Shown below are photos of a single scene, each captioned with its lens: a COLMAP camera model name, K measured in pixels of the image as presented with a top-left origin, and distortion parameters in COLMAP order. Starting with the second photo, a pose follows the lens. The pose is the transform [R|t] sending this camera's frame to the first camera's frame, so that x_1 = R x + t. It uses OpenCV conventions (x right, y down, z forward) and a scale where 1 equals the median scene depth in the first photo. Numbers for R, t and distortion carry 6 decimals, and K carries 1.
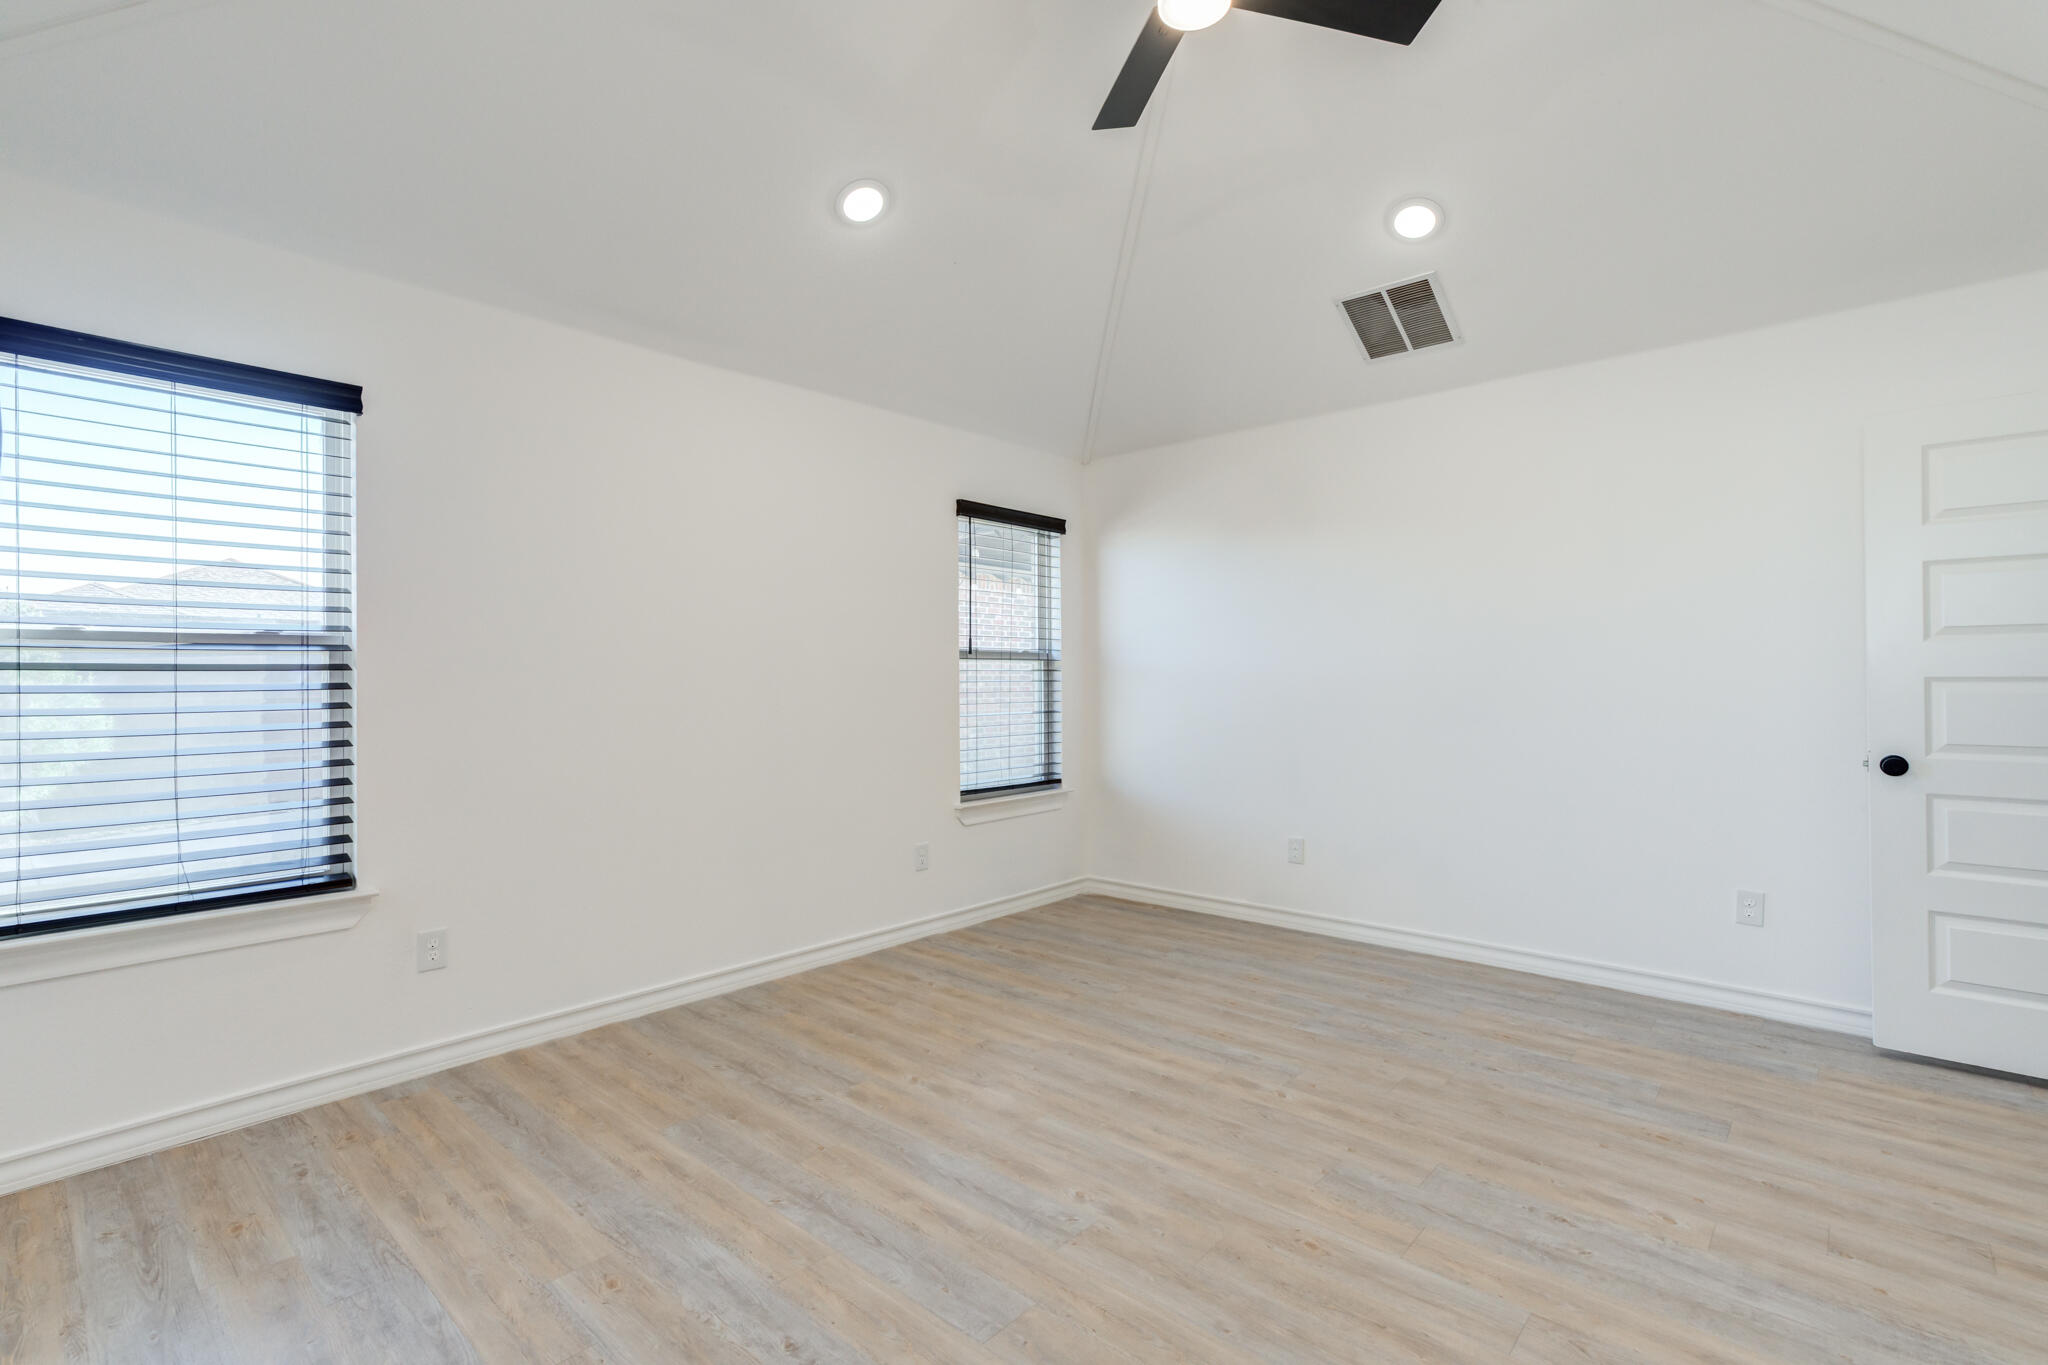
lens RADIAL K [[931.3, 0, 1033.5], [0, 931.3, 669.5], [0, 0, 1]] dist [-0.011426, 0.012140]
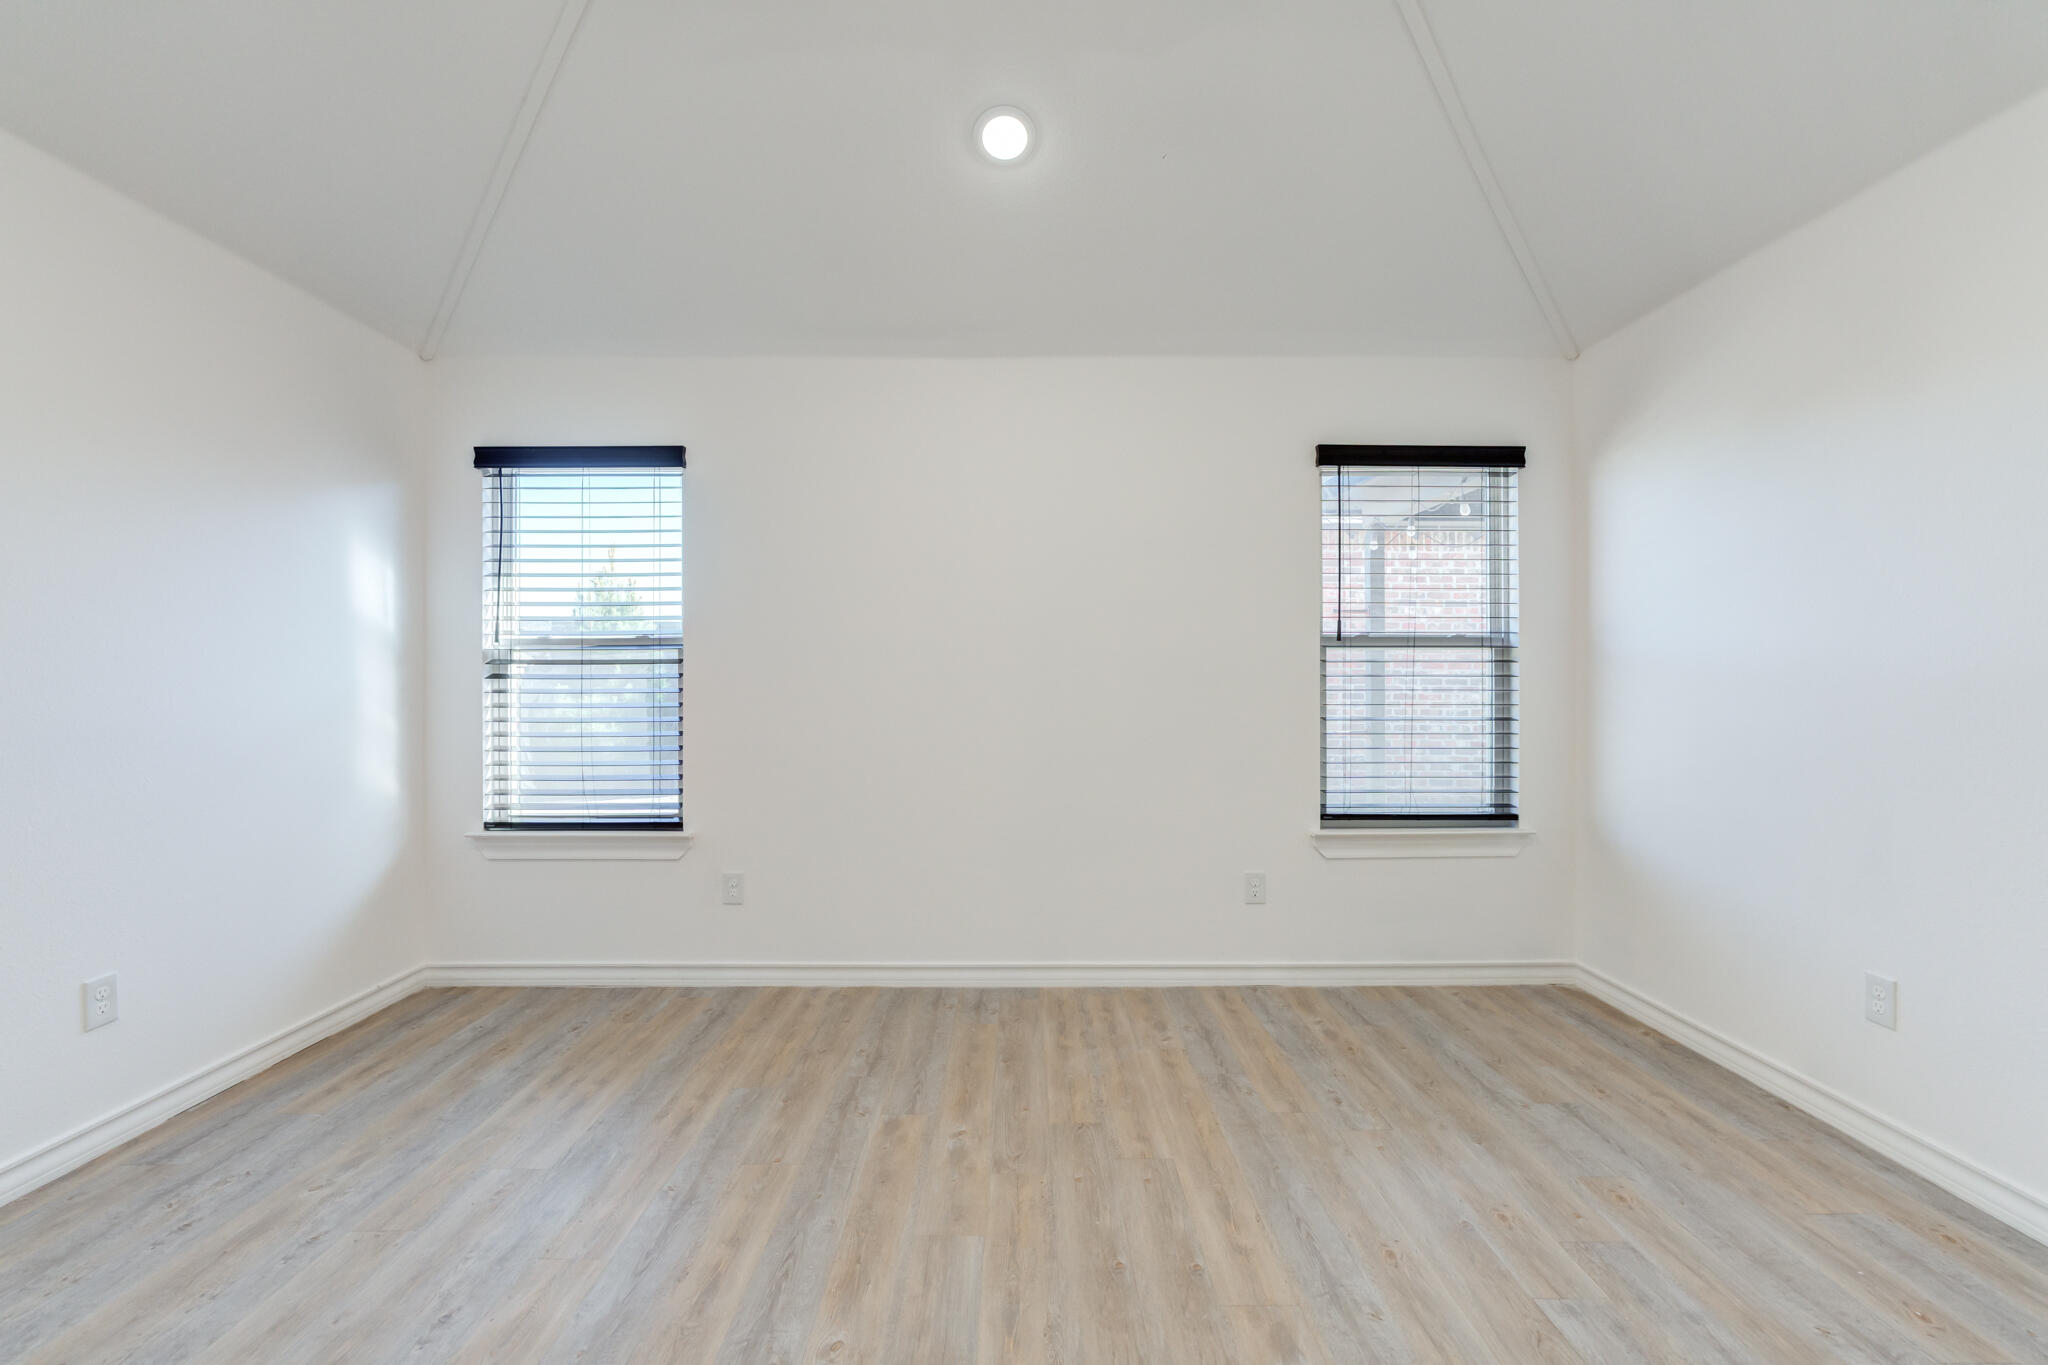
lens RADIAL K [[931.3, 0, 1030.8], [0, 931.3, 668.6], [0, 0, 1]] dist [-0.011426, 0.012140]
pose [[0.674433, -0.000632, -0.738336, 0.431518], [0.004123, 0.999987, 0.002910, 0.004772], [0.738325, -0.005007, 0.674427, 0.362836]]
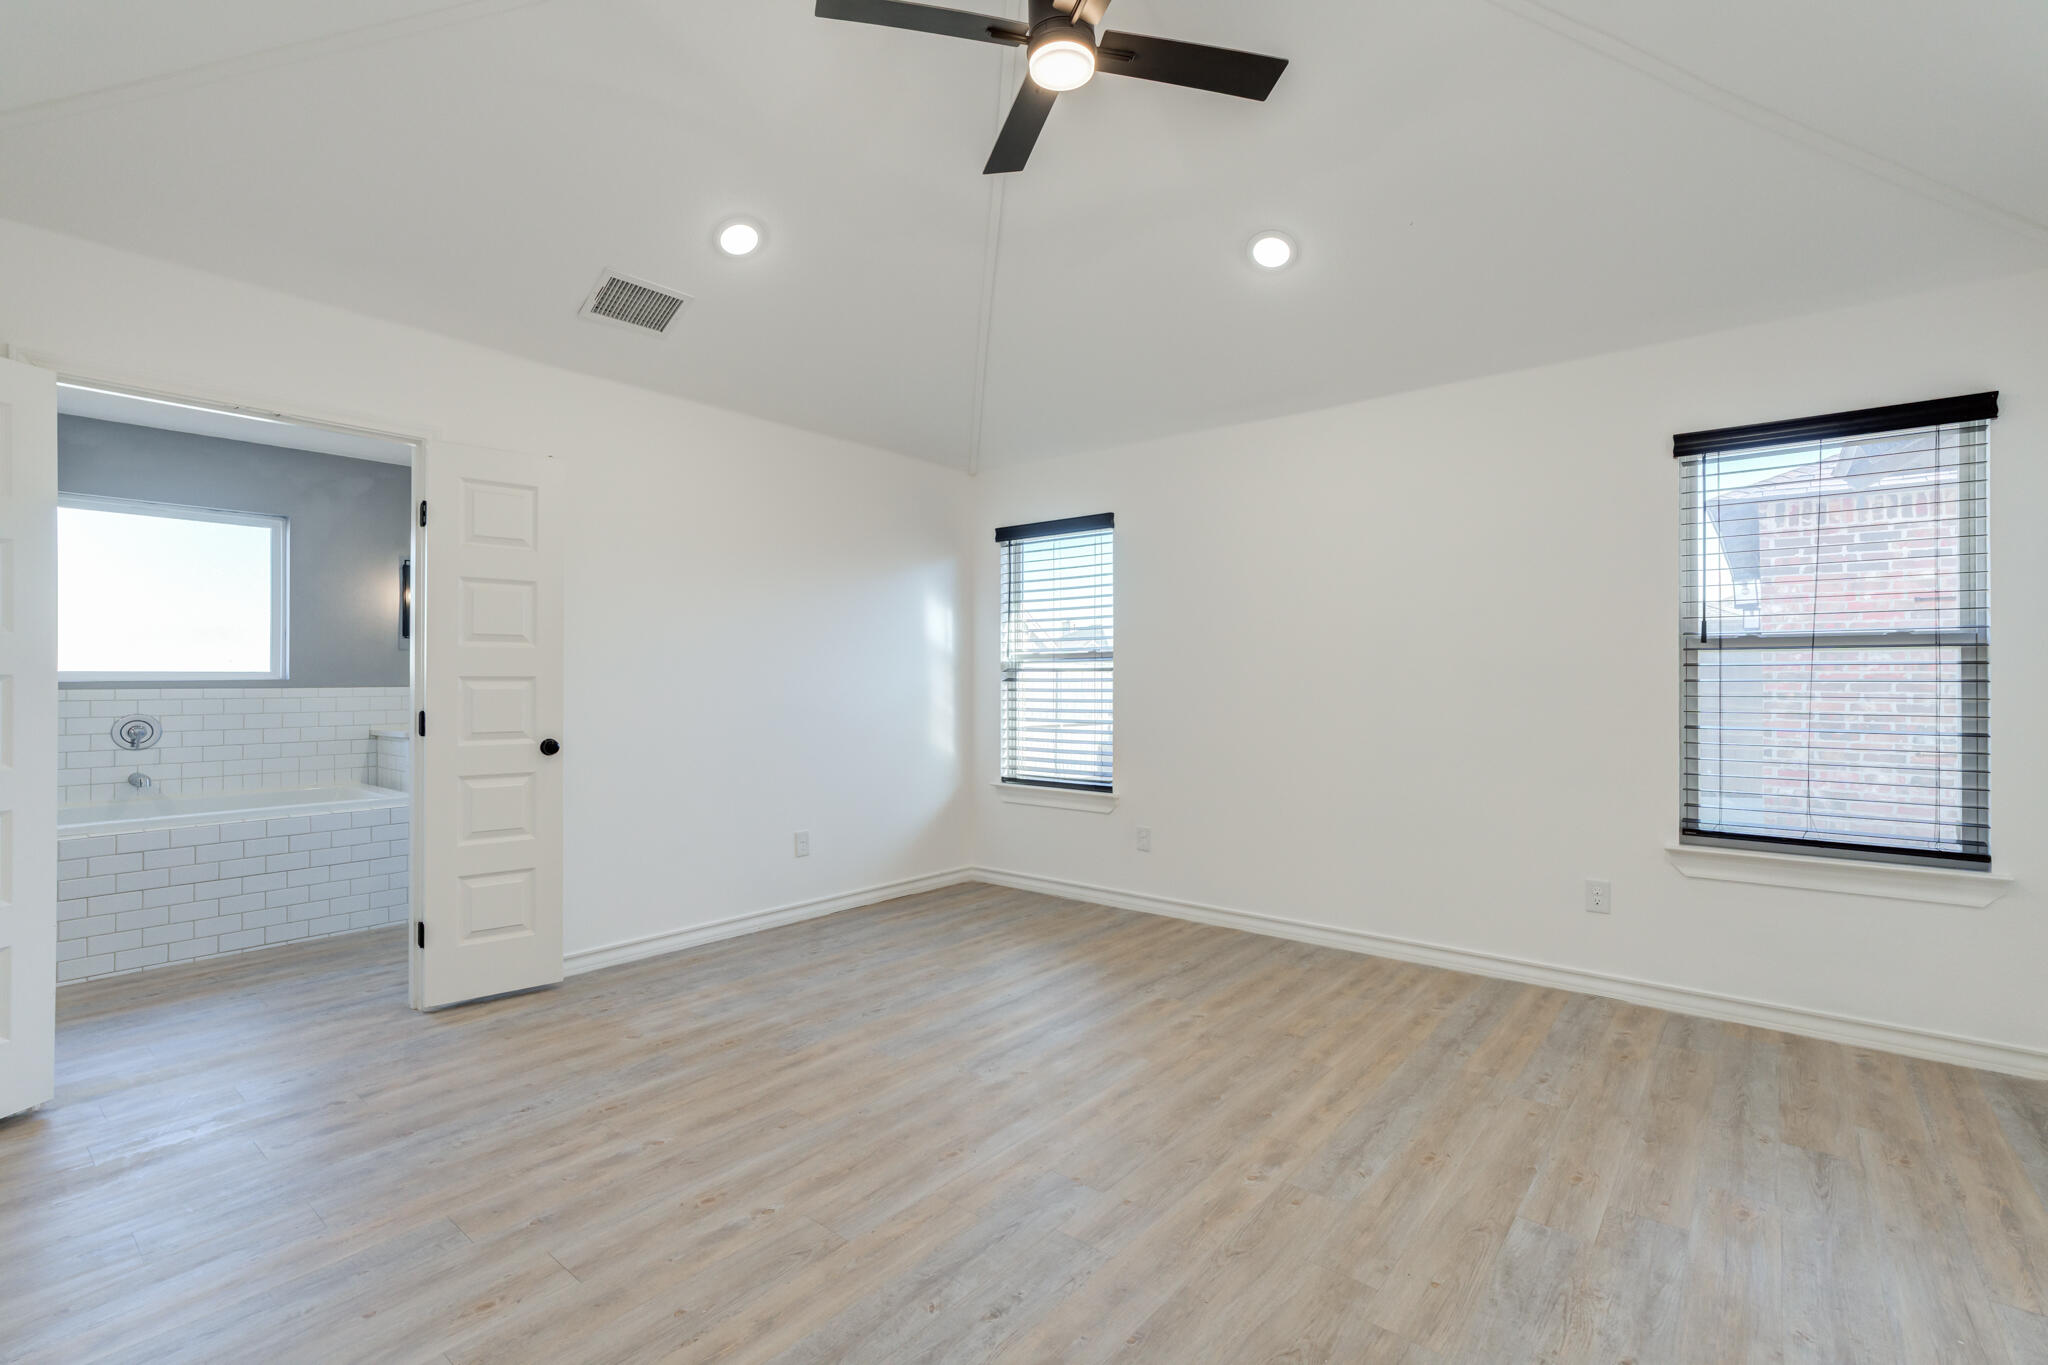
lens RADIAL K [[931.3, 0, 1028.6], [0, 931.3, 673.8], [0, 0, 1]] dist [-0.011426, 0.012140]
pose [[0.052859, -0.003107, -0.998597, 0.804524], [0.006689, 0.999974, -0.002757, 0.007928], [0.998580, -0.006534, 0.052878, 0.563959]]
